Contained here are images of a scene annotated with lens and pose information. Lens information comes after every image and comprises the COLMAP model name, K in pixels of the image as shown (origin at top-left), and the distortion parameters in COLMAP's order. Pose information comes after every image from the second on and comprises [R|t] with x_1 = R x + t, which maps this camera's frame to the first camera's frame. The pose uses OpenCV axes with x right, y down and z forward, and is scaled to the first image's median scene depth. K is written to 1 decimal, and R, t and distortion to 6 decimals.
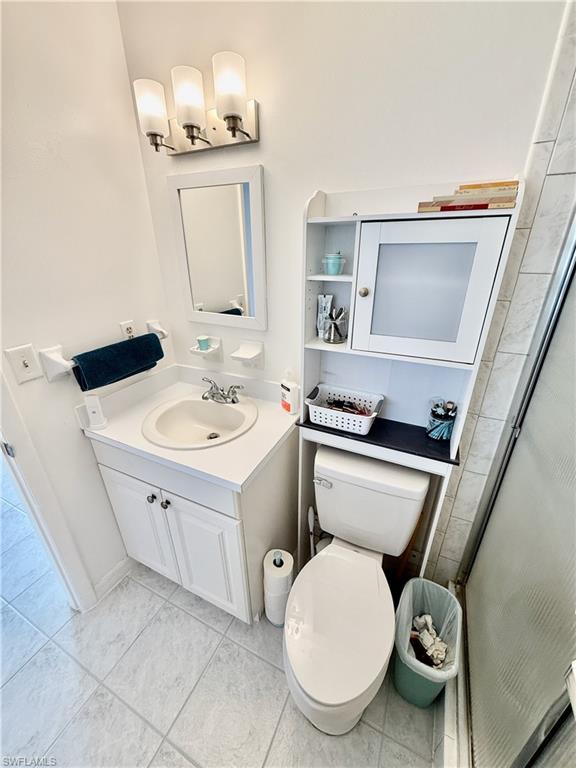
lens RADIAL K [[306.8, 0, 285.9], [0, 306.8, 384.2], [0, 0, 1]] dist [0.001792, 0.000766]
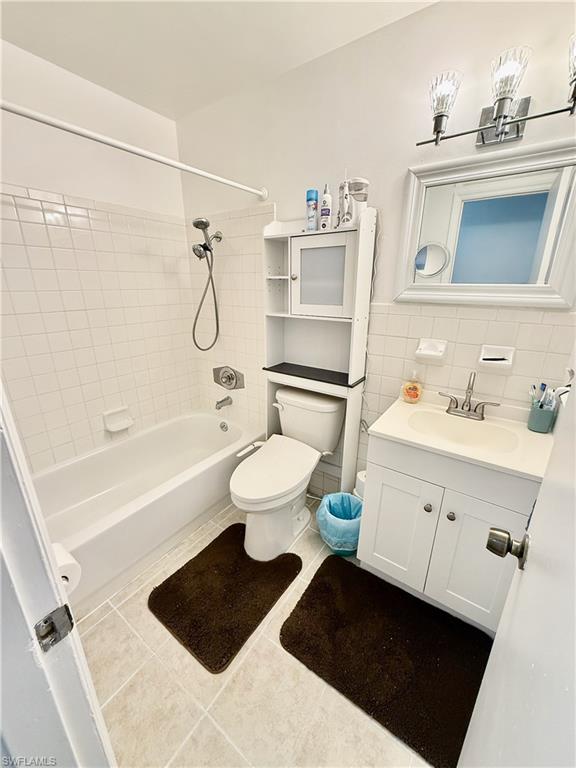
lens RADIAL K [[306.8, 0, 291.8], [0, 306.8, 381.8], [0, 0, 1]] dist [0.001792, 0.000766]
pose [[0.988253, 0.054622, -0.142735, 0.471793], [-0.069842, 0.992133, -0.103894, 0.406009], [0.135937, 0.112643, 0.984293, -0.539696]]
